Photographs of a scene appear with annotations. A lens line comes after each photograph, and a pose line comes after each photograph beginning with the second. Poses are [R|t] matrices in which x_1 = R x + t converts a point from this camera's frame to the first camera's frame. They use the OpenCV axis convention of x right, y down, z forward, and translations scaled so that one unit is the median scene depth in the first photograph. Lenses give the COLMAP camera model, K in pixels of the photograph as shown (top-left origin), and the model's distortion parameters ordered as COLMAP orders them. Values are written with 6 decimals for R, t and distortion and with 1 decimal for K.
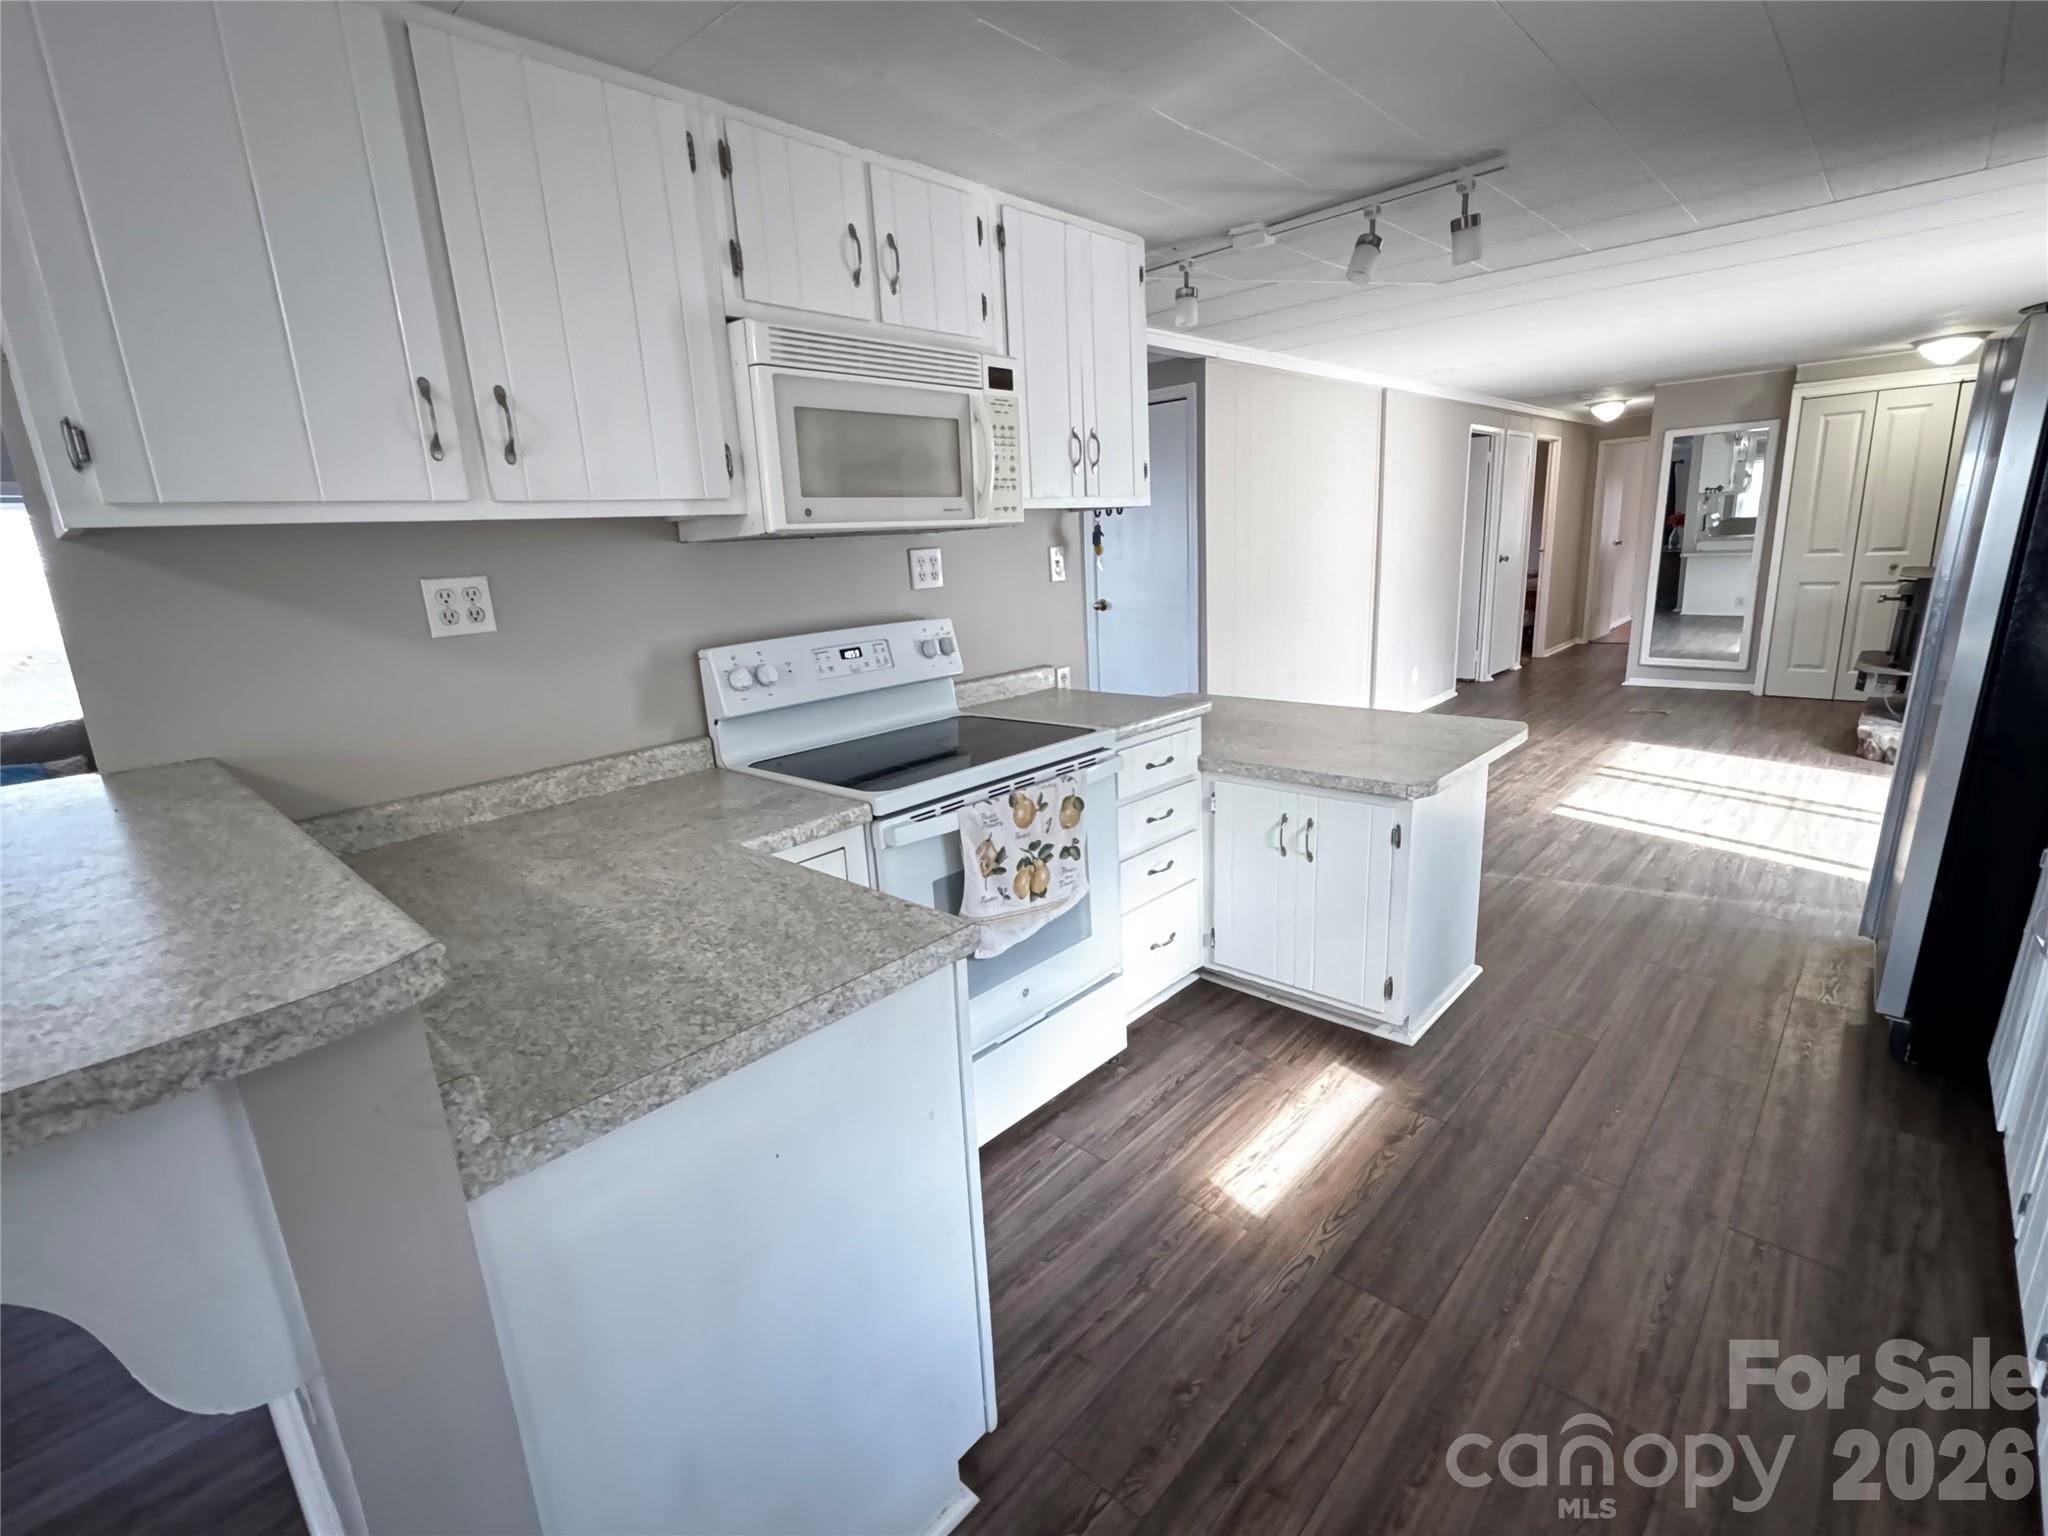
lens RADIAL K [[941.8, 0, 1021.2], [0, 941.8, 769.1], [0, 0, 1]] dist [-0.000004, -0.000147]
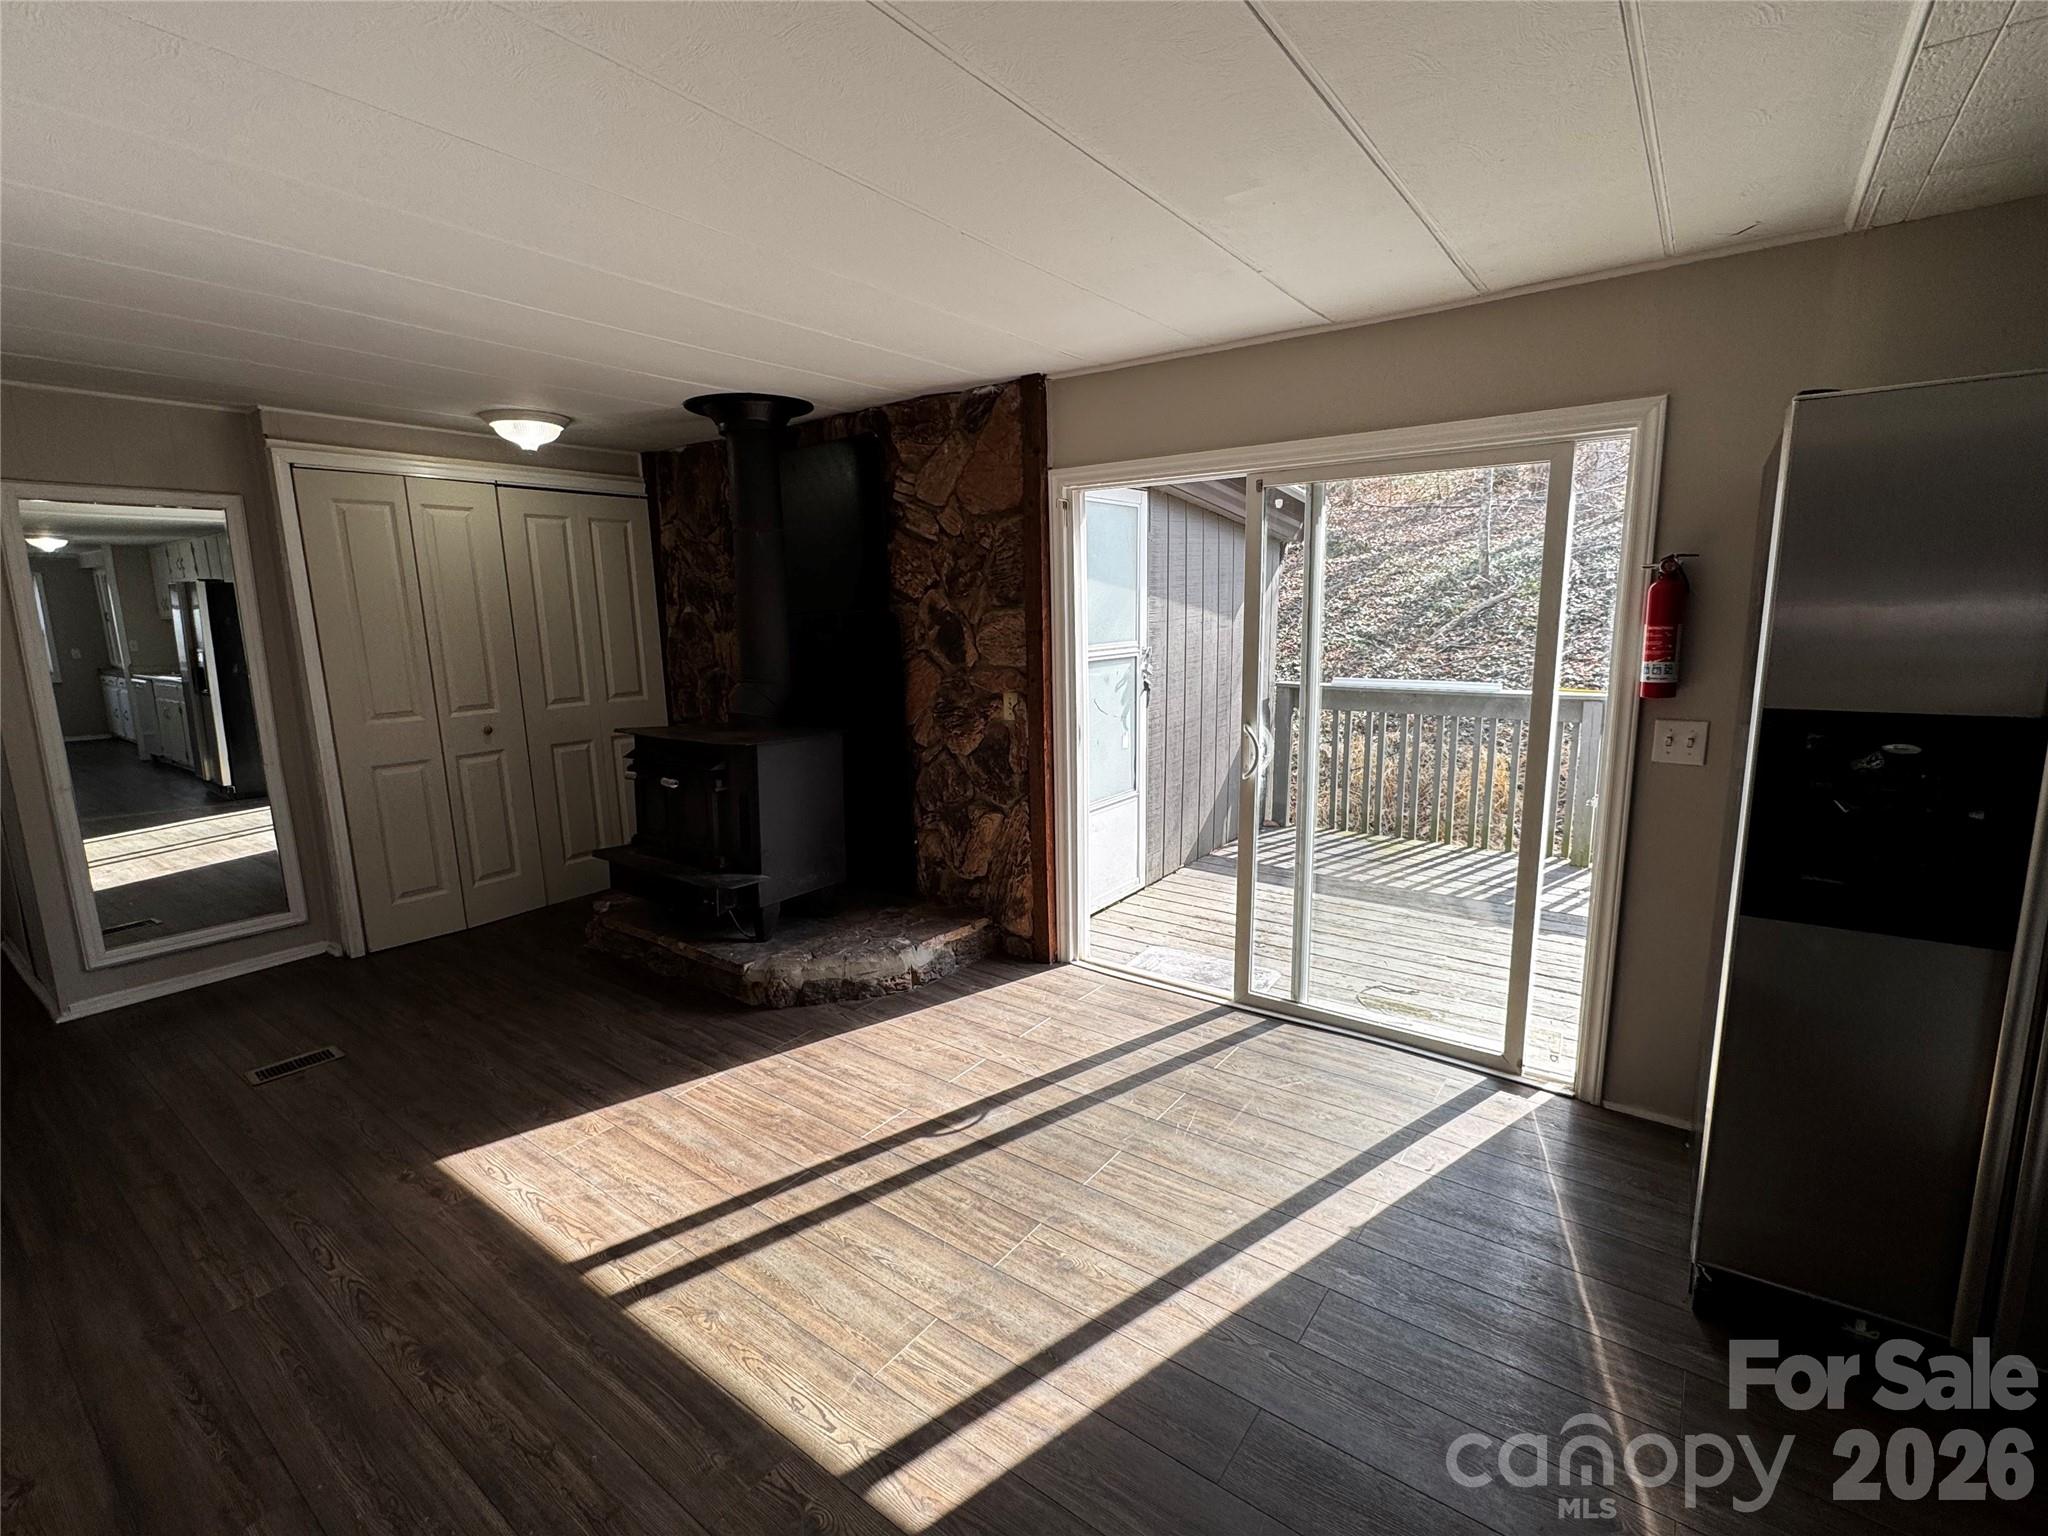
lens RADIAL K [[922.5, 0, 1025.7], [0, 922.5, 773.5], [0, 0, 1]] dist [0.000348, -0.000075]
pose [[-0.112425, -0.122210, 0.986116, 0.193691], [0.264317, 0.952975, 0.148237, -0.177557], [-0.957861, 0.277313, -0.074836, 0.665240]]
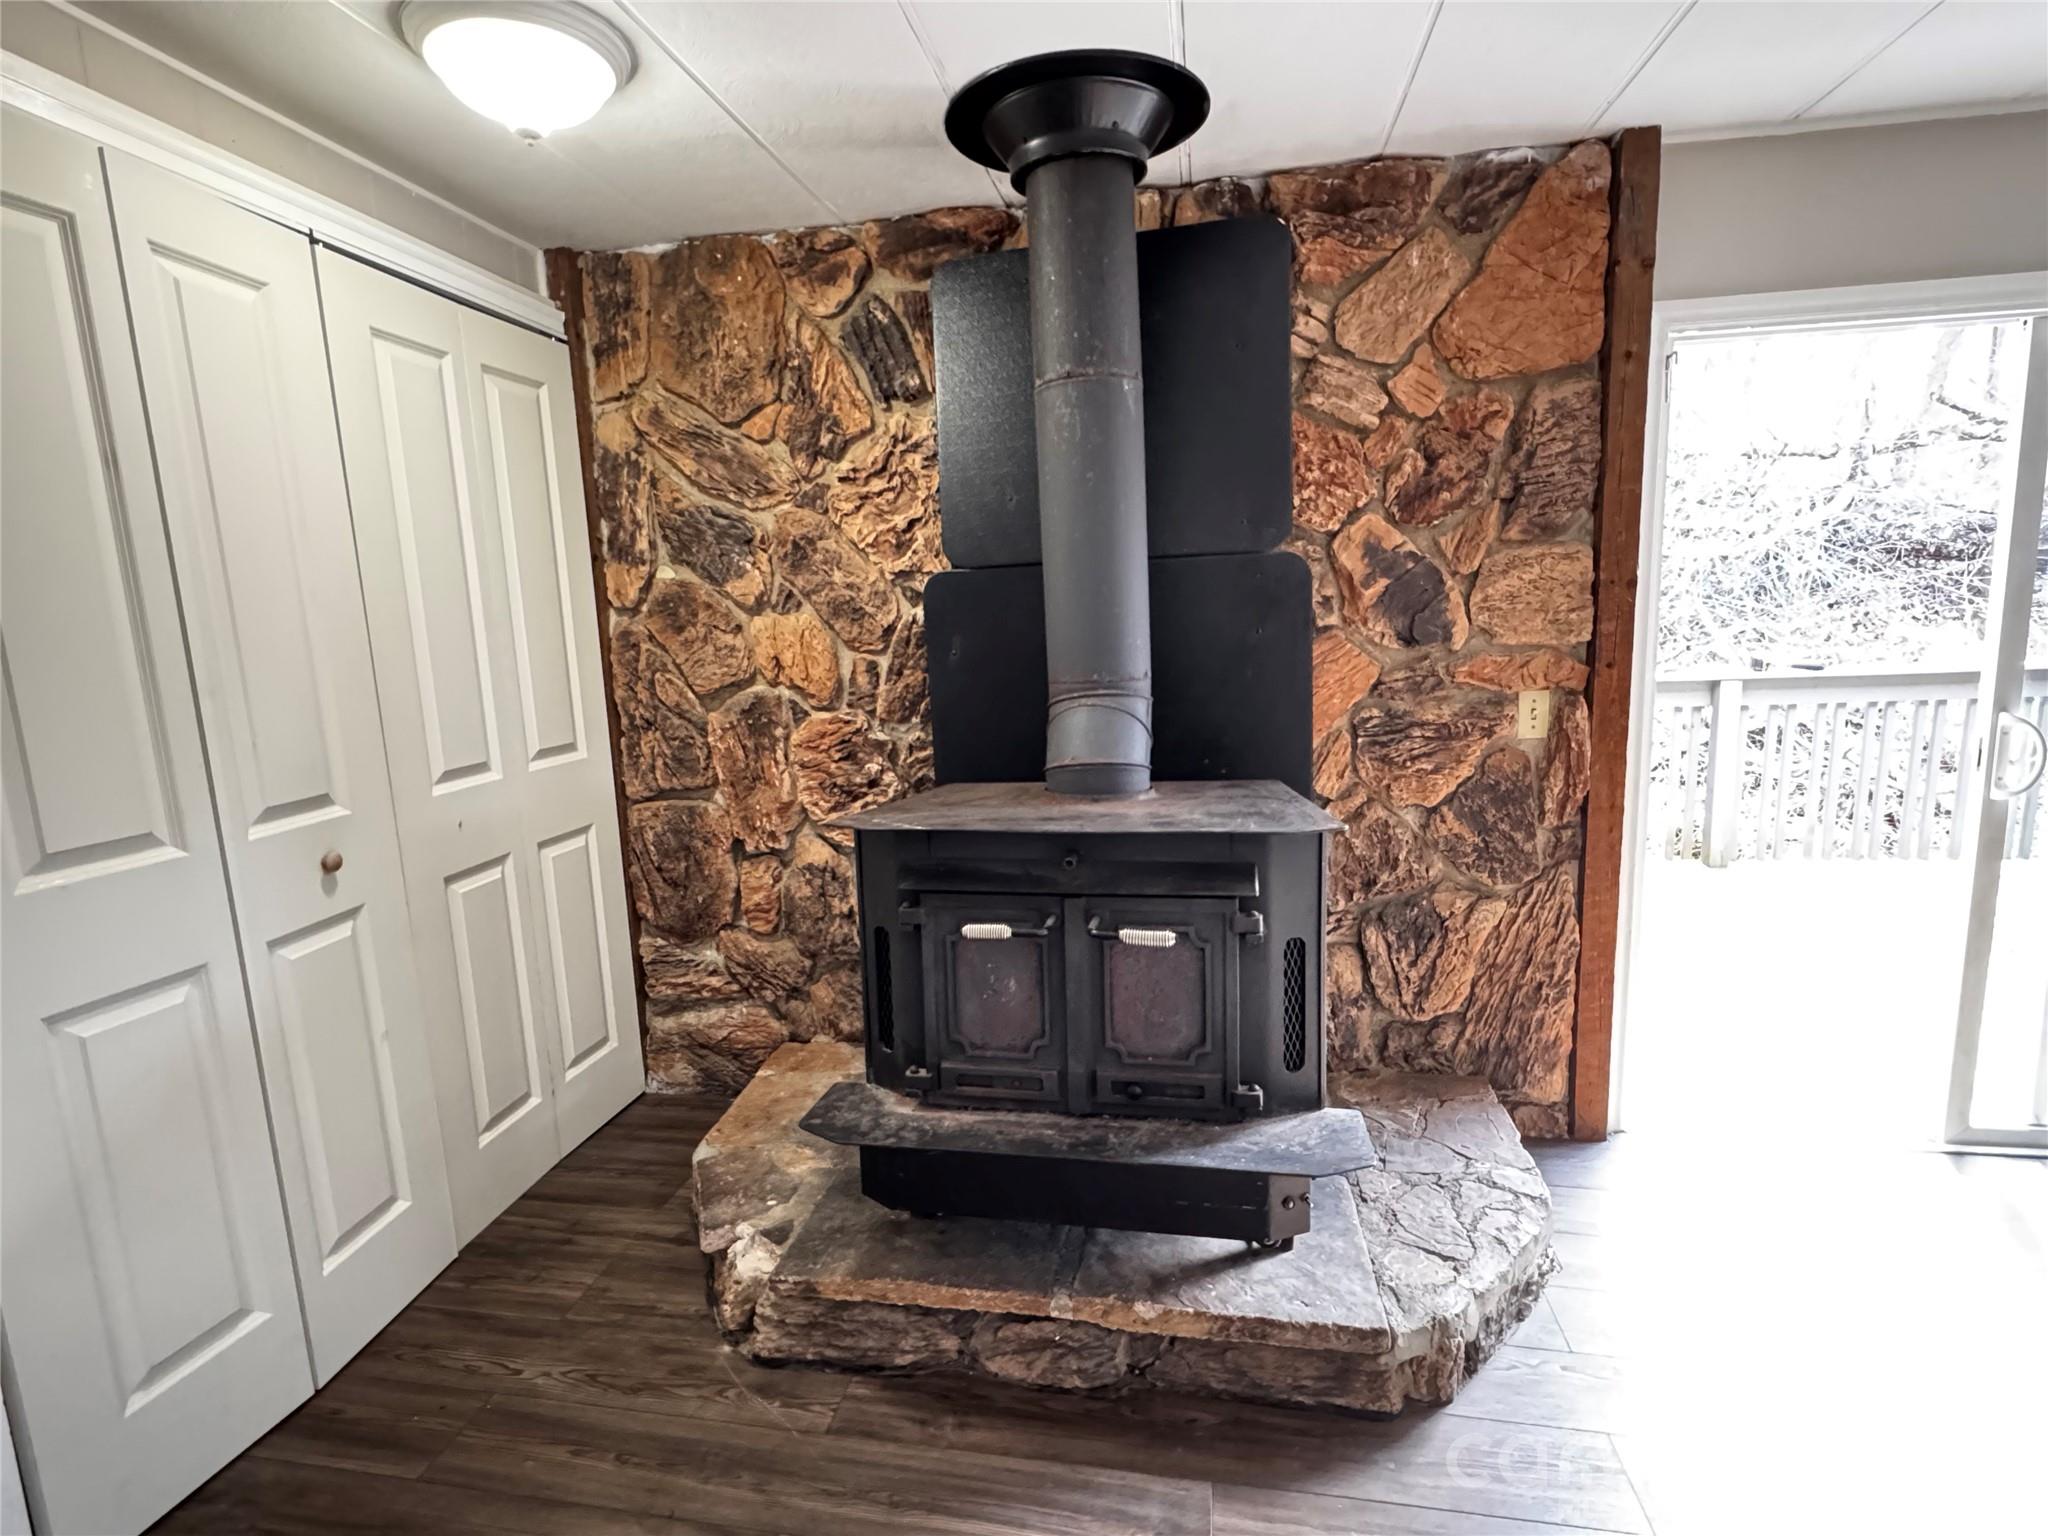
lens RADIAL K [[1023.5, 0, 1020.9], [0, 1023.5, 771.7], [0, 0, 1]] dist [0.005604, 0.000606]
pose [[-0.537720, -0.061035, 0.840912, 0.559645], [0.265569, 0.934347, 0.237634, -0.253869], [-0.800207, 0.351100, -0.486208, 0.960569]]
